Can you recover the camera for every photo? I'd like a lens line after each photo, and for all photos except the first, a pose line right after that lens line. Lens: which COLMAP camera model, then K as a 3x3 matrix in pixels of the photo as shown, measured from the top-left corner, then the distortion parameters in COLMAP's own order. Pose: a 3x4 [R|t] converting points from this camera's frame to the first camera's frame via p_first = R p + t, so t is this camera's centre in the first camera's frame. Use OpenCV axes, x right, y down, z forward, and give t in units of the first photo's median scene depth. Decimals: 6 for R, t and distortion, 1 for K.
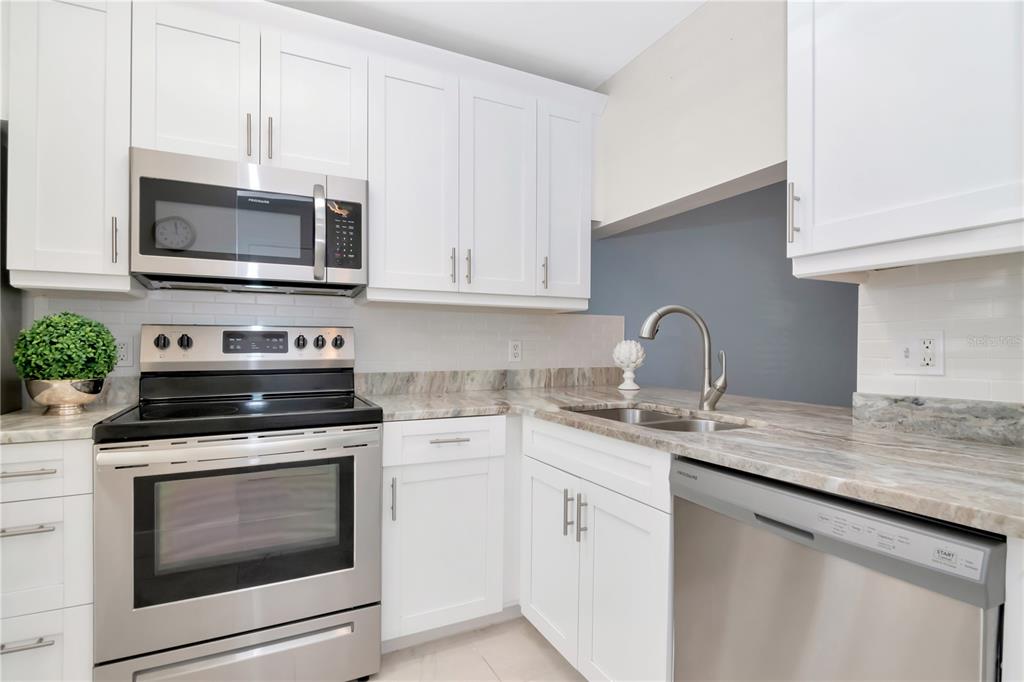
lens RADIAL K [[499.4, 0, 512.2], [0, 499.4, 347.5], [0, 0, 1]] dist [-0.000367, -0.003736]
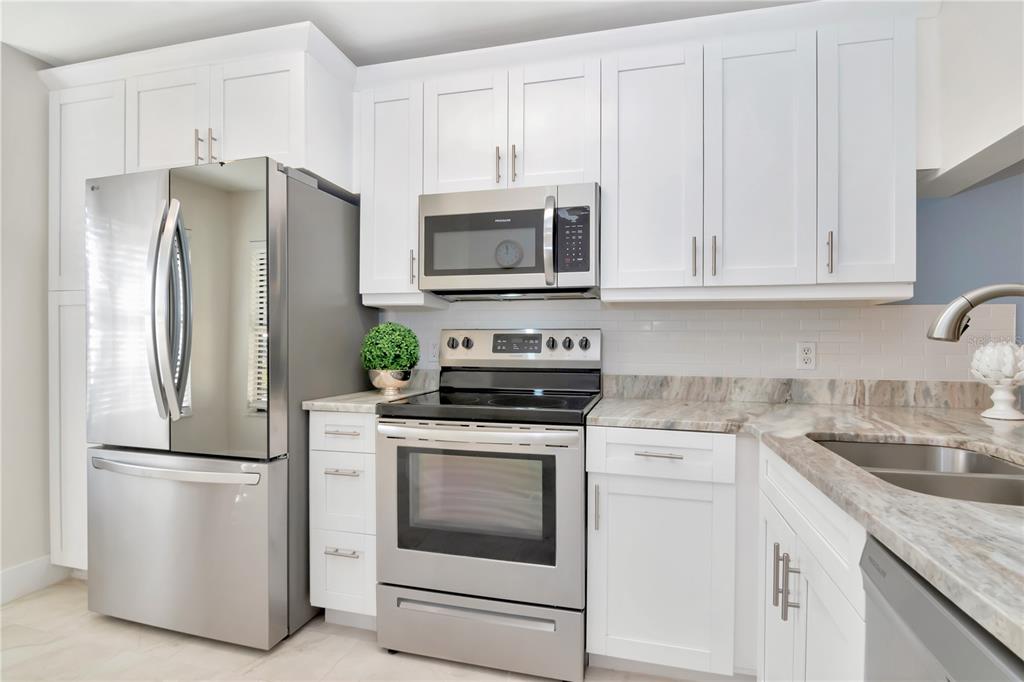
lens RADIAL K [[499.4, 0, 511.7], [0, 499.4, 335.4], [0, 0, 1]] dist [-0.000367, -0.003736]
pose [[0.757926, -0.007289, -0.652300, 0.238099], [-0.009586, 0.999705, -0.022309, -0.003598], [0.652270, 0.023162, 0.757633, 0.141967]]
